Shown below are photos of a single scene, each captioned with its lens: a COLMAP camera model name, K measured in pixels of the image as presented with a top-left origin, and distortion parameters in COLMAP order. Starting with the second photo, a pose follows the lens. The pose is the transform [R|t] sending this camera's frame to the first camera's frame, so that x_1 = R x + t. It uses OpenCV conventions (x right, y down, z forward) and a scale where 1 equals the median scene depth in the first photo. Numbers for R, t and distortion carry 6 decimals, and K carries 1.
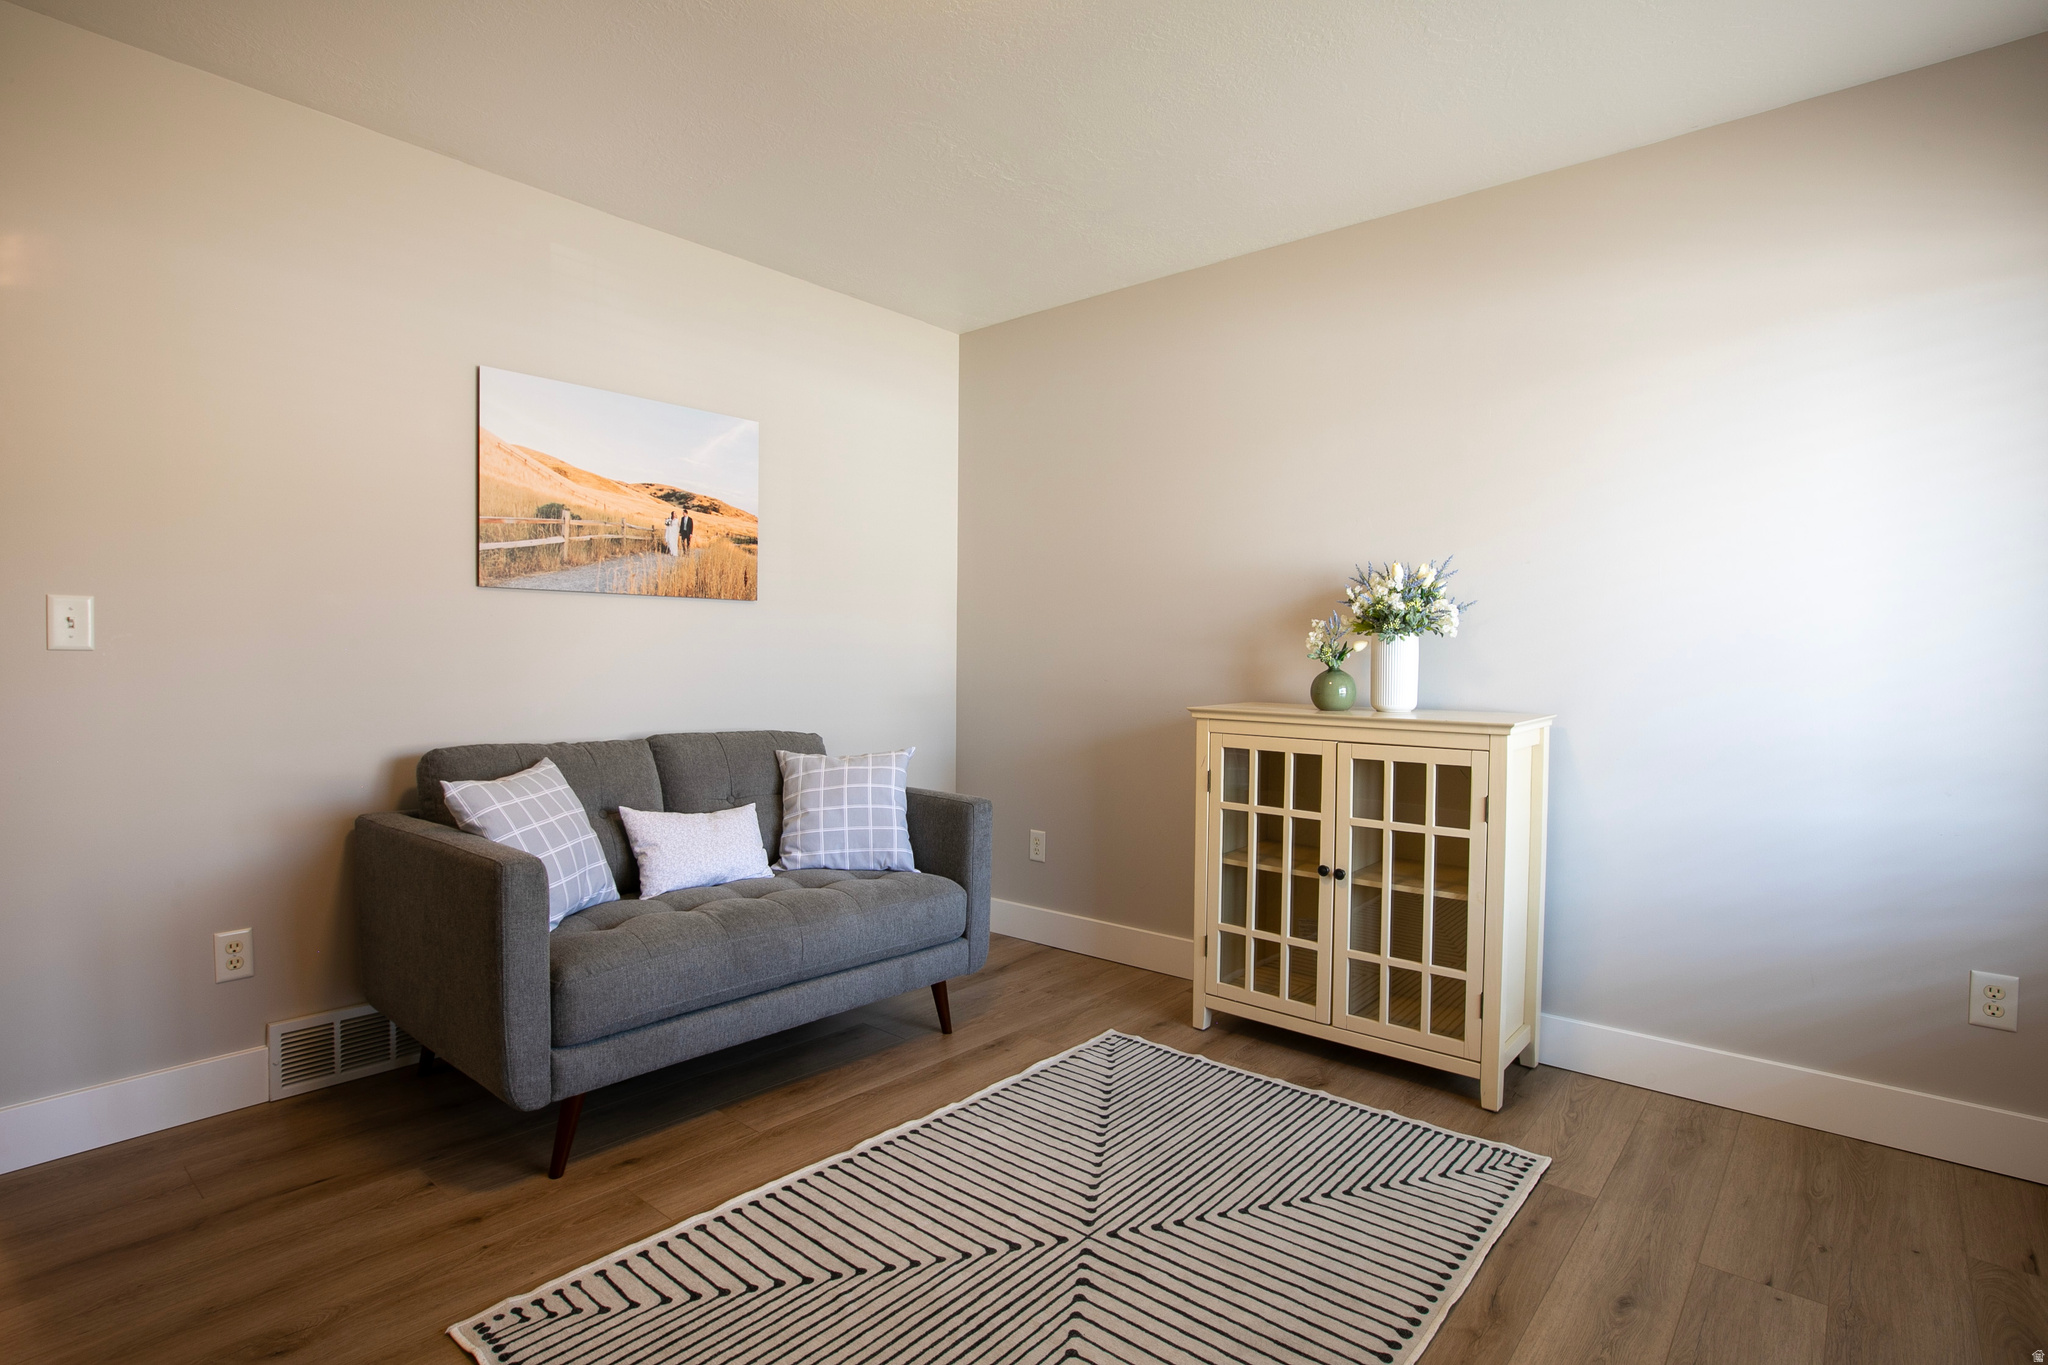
lens RADIAL K [[1005.6, 0, 1024.0], [0, 1005.6, 682.5], [0, 0, 1]] dist [-0.017938, 0.000832]
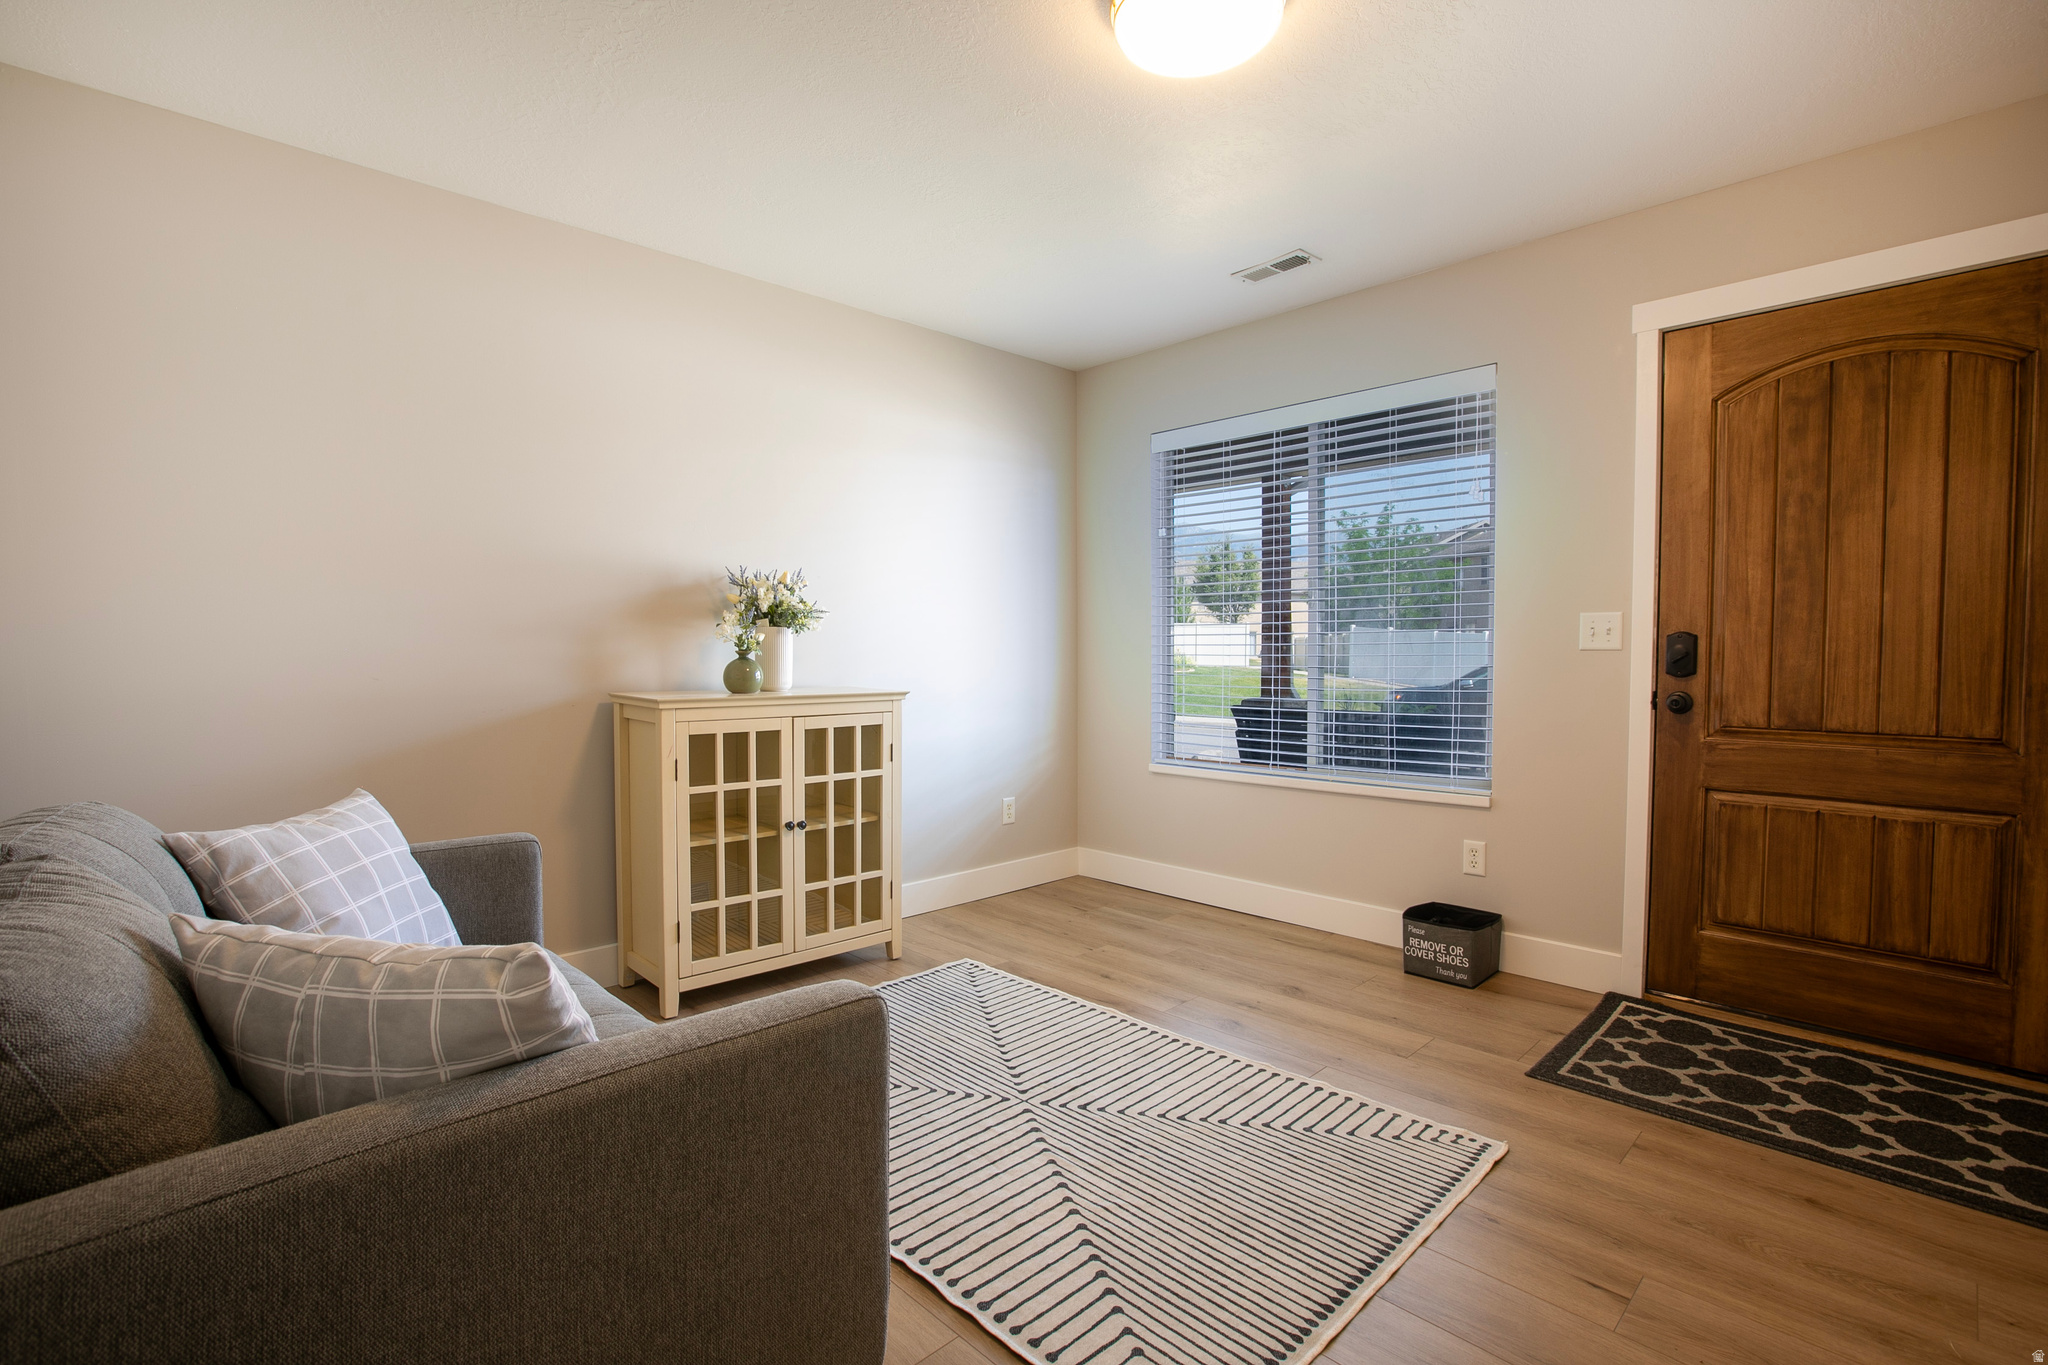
lens RADIAL K [[966.4, 0, 974.4], [0, 966.4, 695.6], [0, 0, 1]] dist [-0.058876, 0.021179]
pose [[0.110824, -0.052622, 0.992446, -0.844901], [0.020299, 0.998509, 0.050677, -0.021666], [-0.993633, 0.014529, 0.111727, 0.684815]]
